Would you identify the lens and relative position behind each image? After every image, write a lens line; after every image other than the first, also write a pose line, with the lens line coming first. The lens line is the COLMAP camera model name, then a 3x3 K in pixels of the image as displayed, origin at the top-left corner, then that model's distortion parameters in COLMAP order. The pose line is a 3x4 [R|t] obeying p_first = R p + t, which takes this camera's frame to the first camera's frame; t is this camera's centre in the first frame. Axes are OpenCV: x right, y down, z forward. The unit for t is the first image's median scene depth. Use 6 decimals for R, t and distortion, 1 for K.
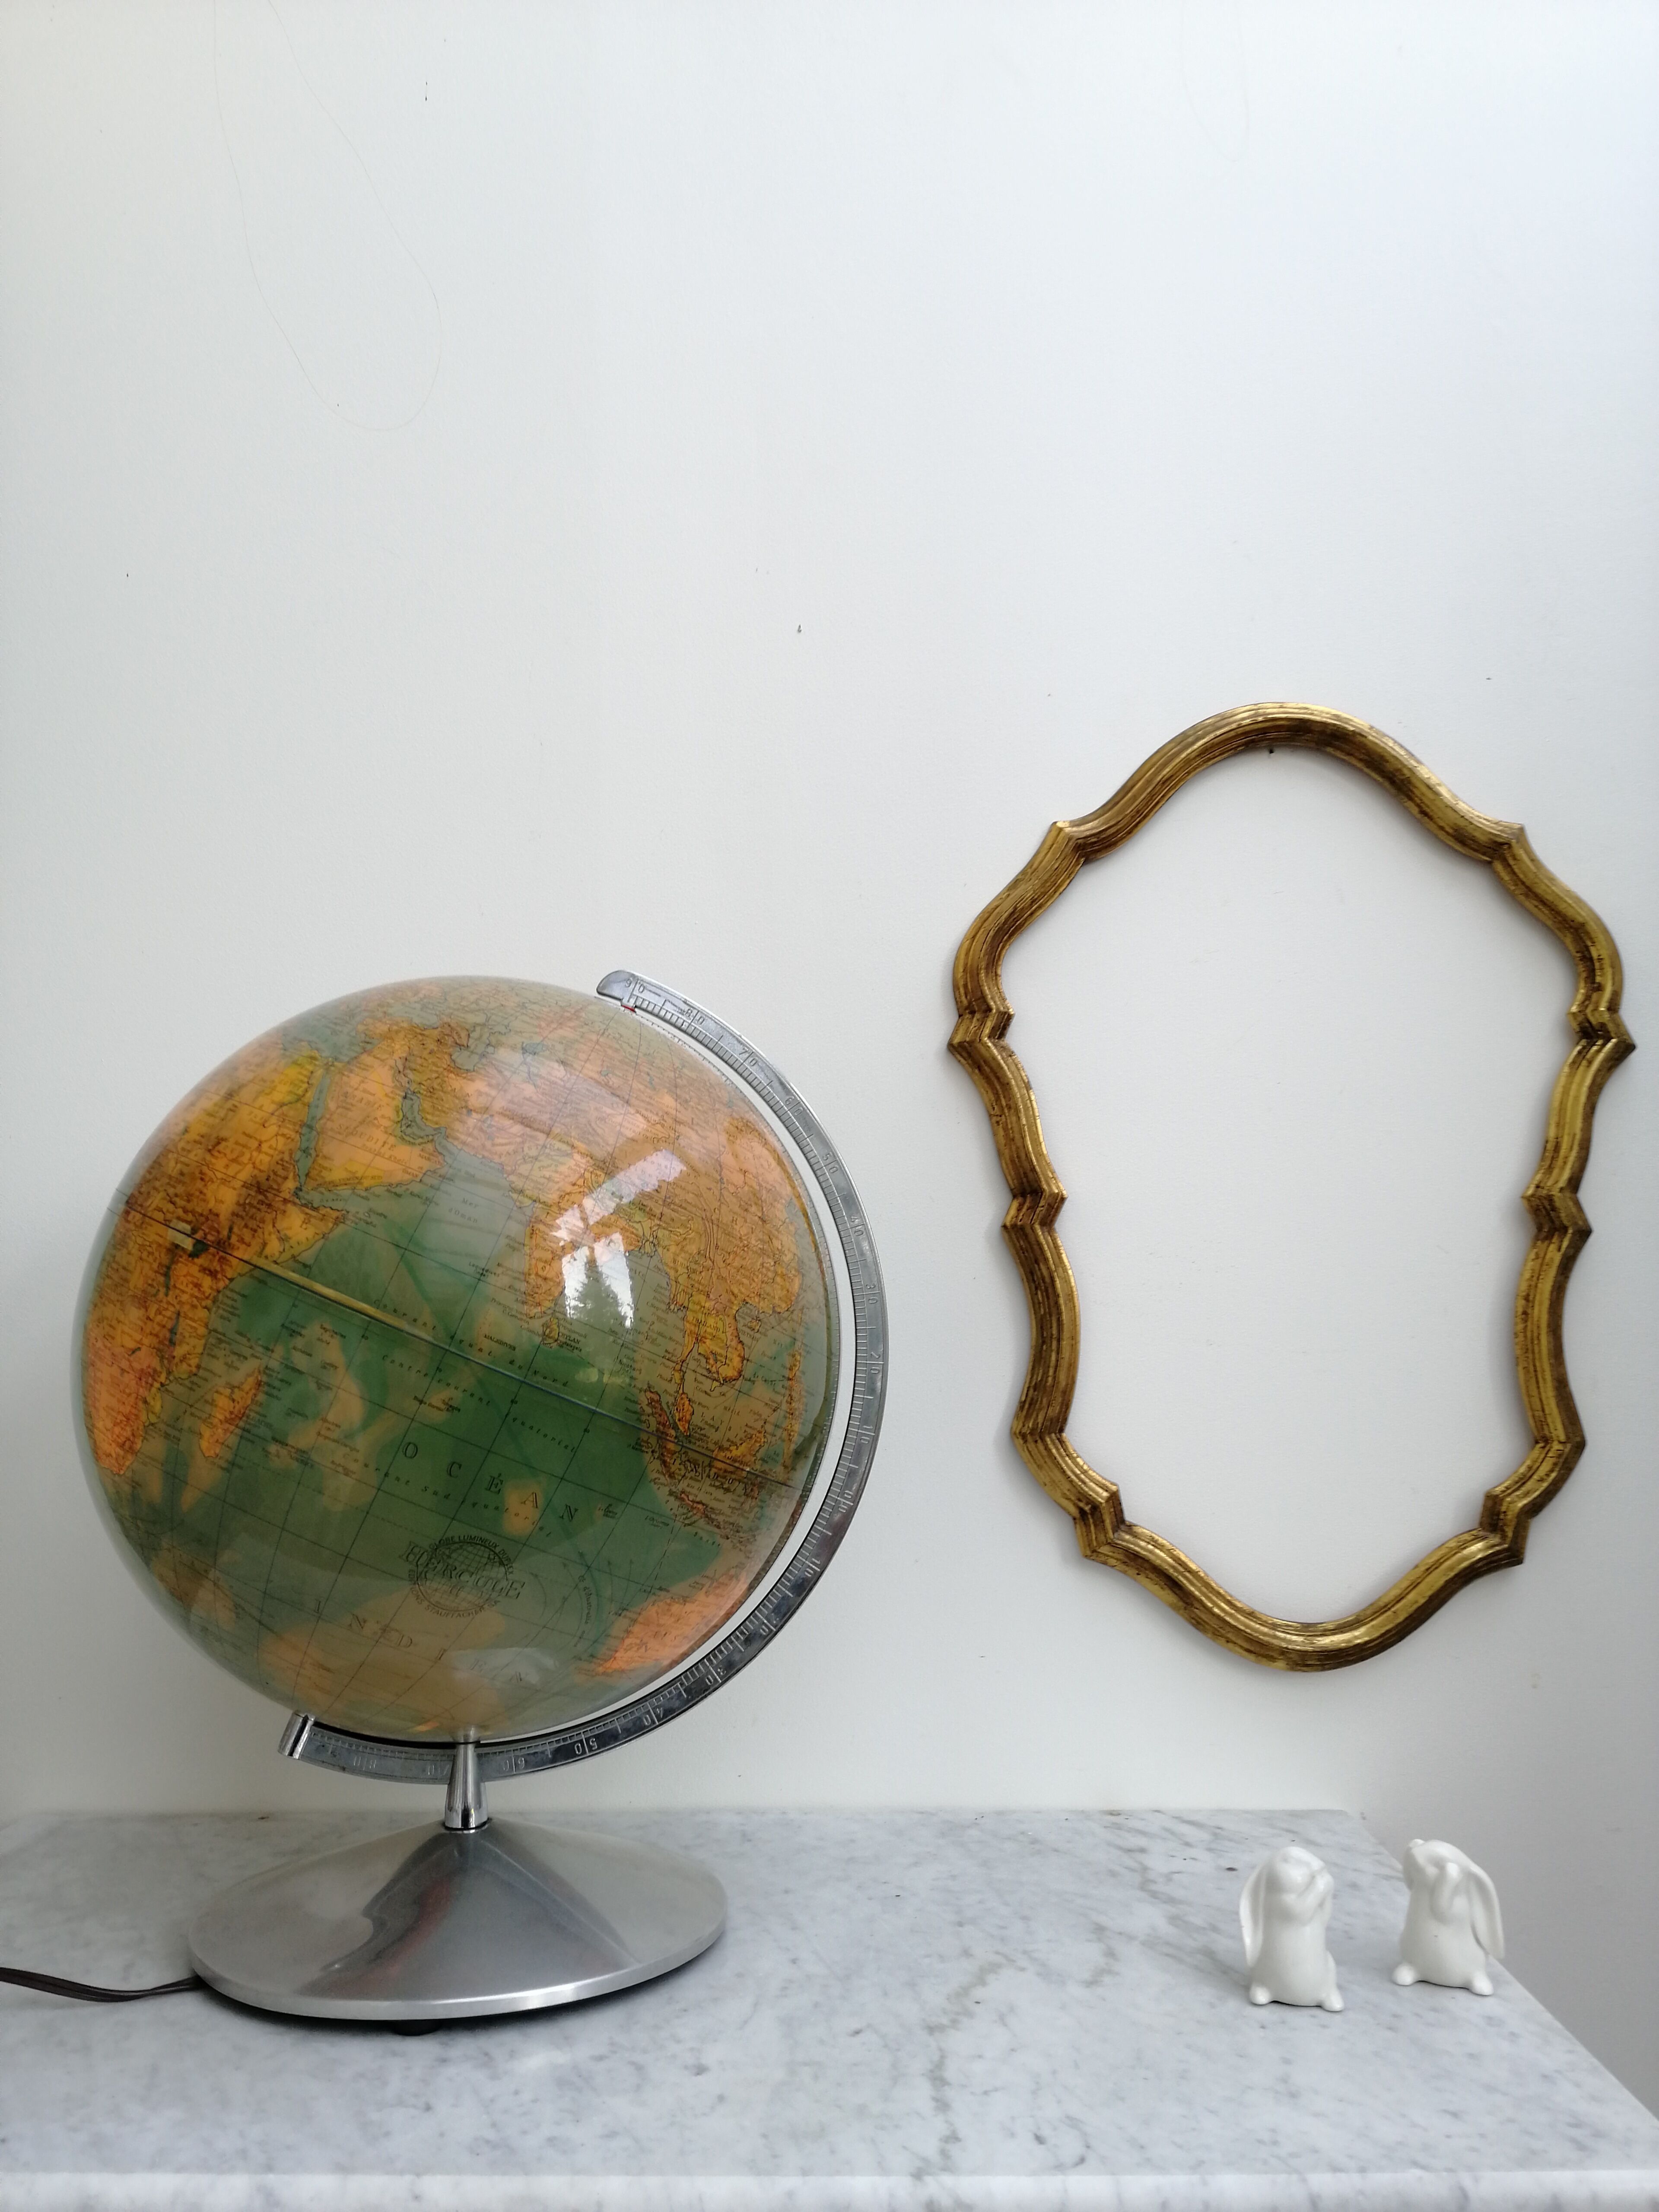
lens RADIAL K [[1686.1, 0, 821.5], [0, 1686.1, 1103.9], [0, 0, 1]] dist [-0.000514, 0.011642]
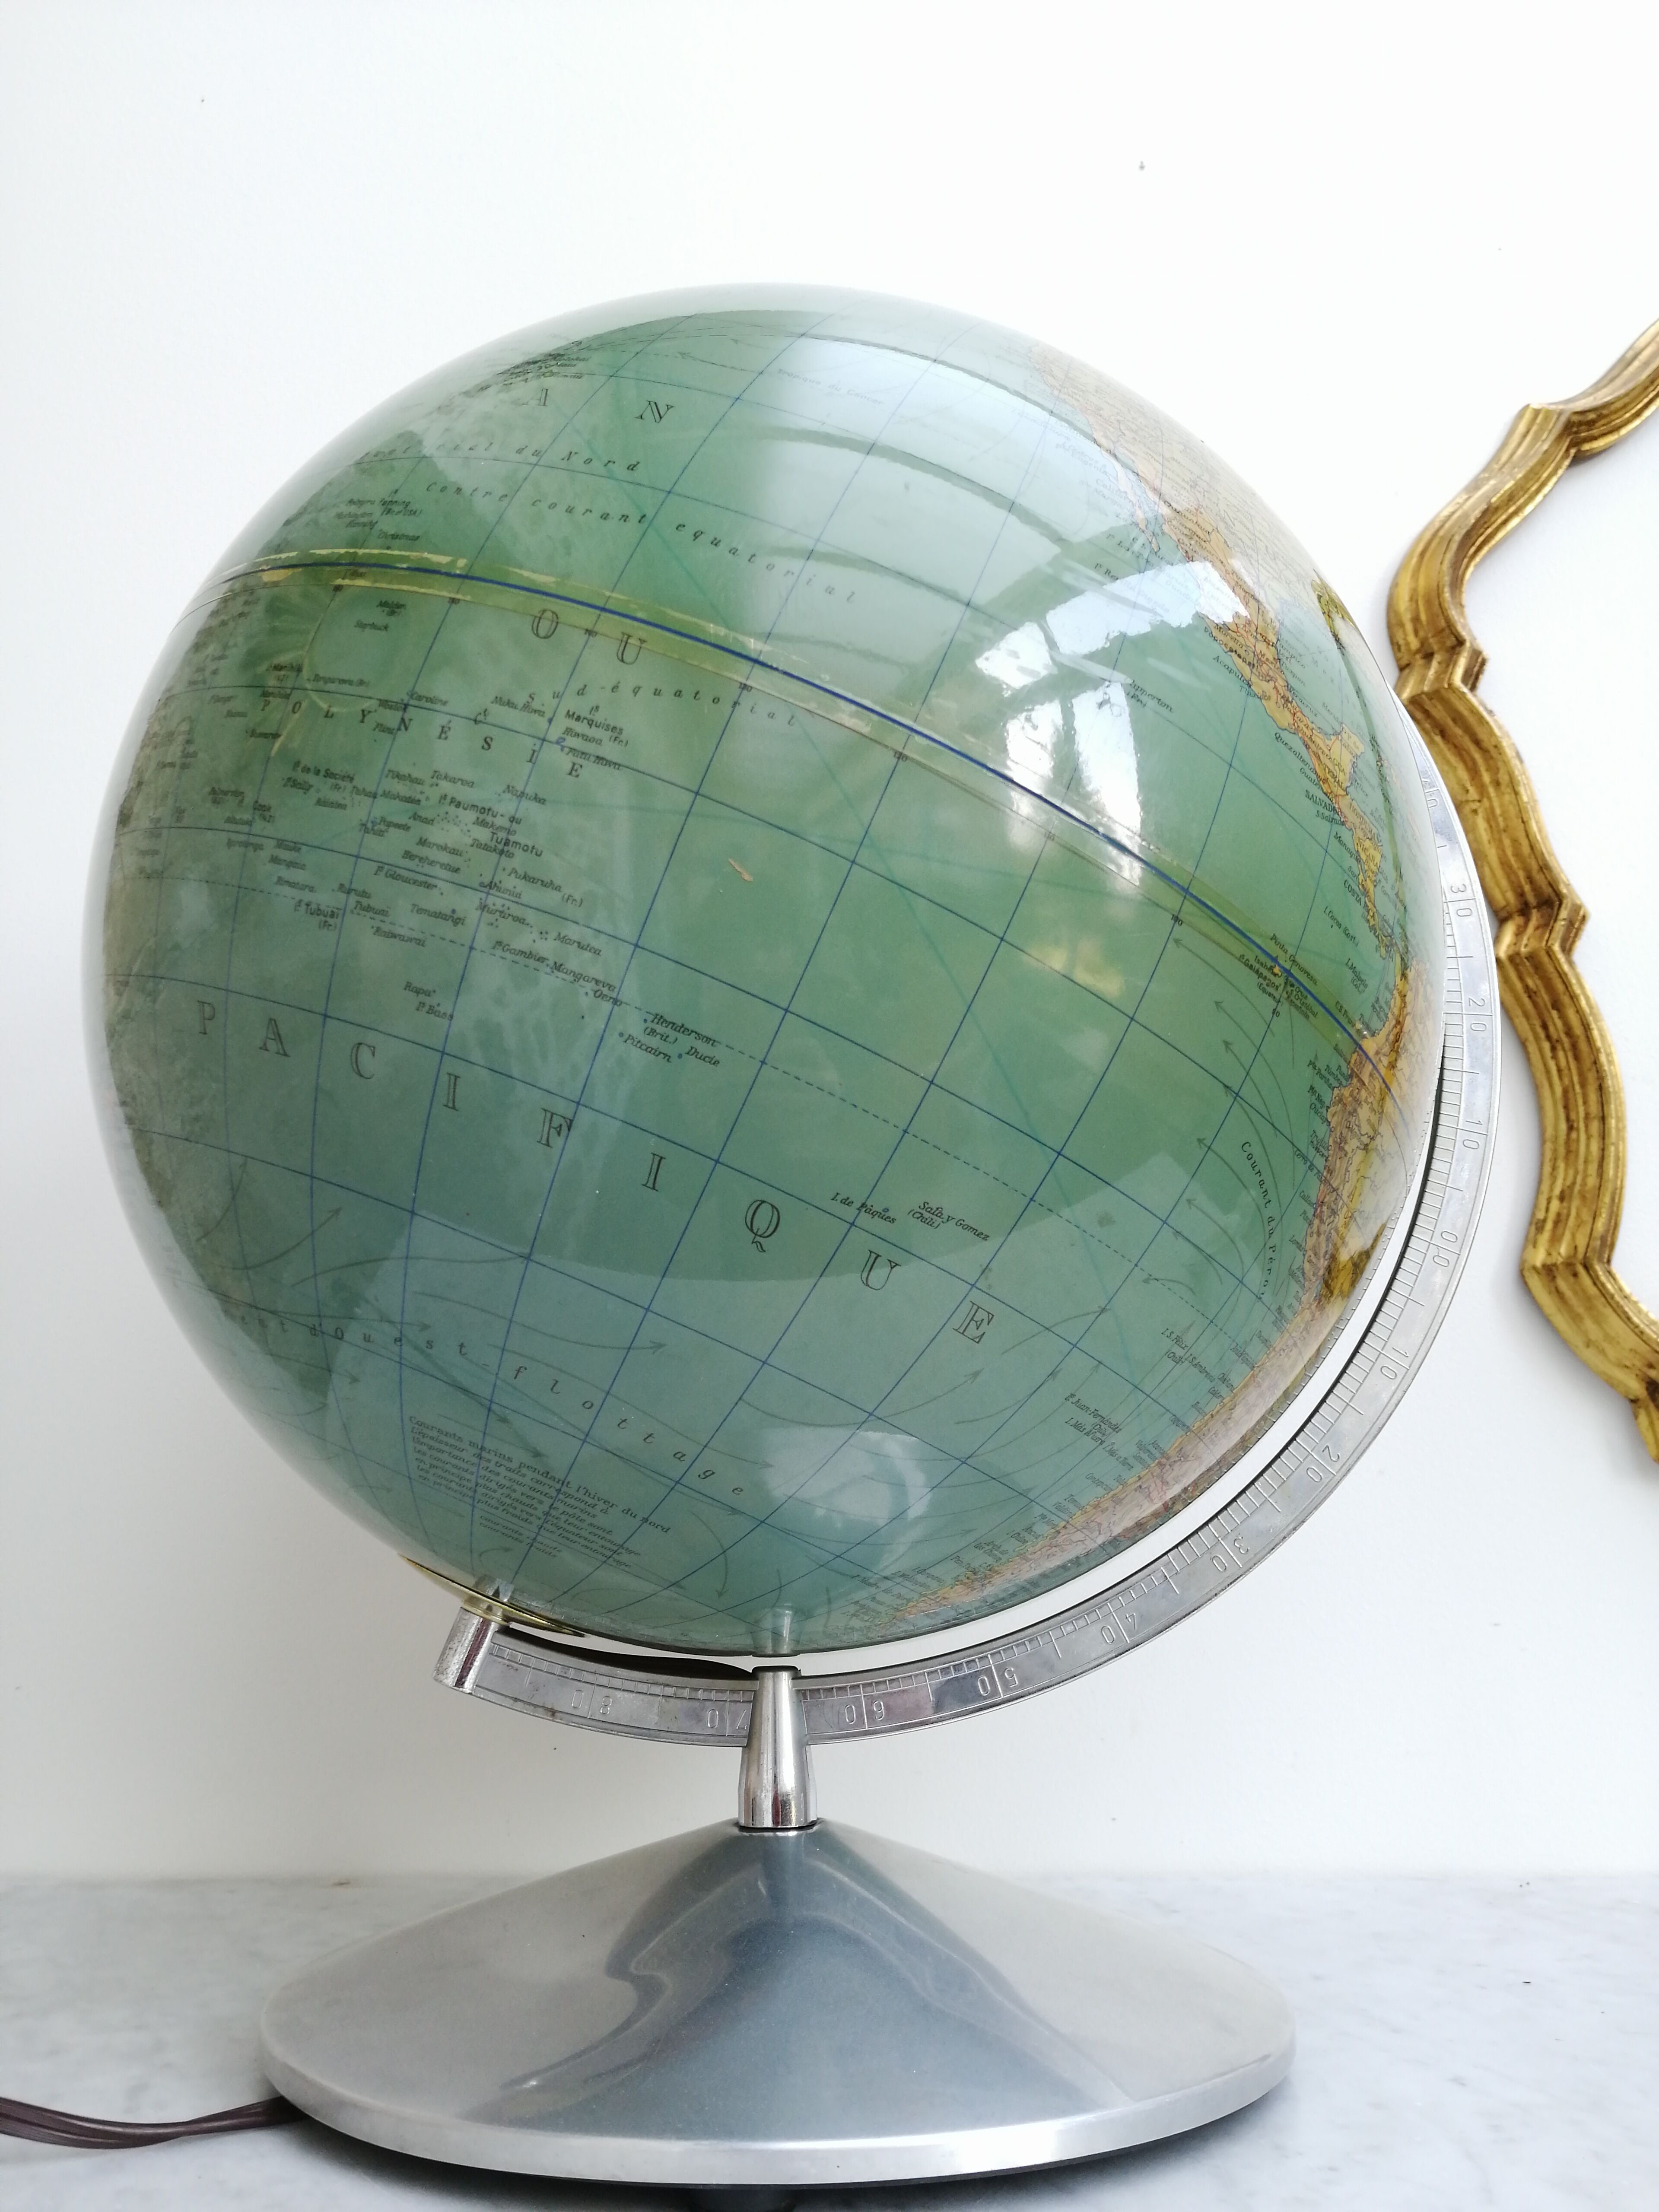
lens RADIAL K [[1779.7, 0, 829.5], [0, 1779.7, 1106.0], [0, 0, 1]] dist [0.001988, 0.005482]
pose [[0.999862, 0.011618, -0.011835, -0.192052], [-0.012262, 0.998362, -0.055892, 0.233053], [0.011166, 0.056029, 0.998367, 0.424578]]
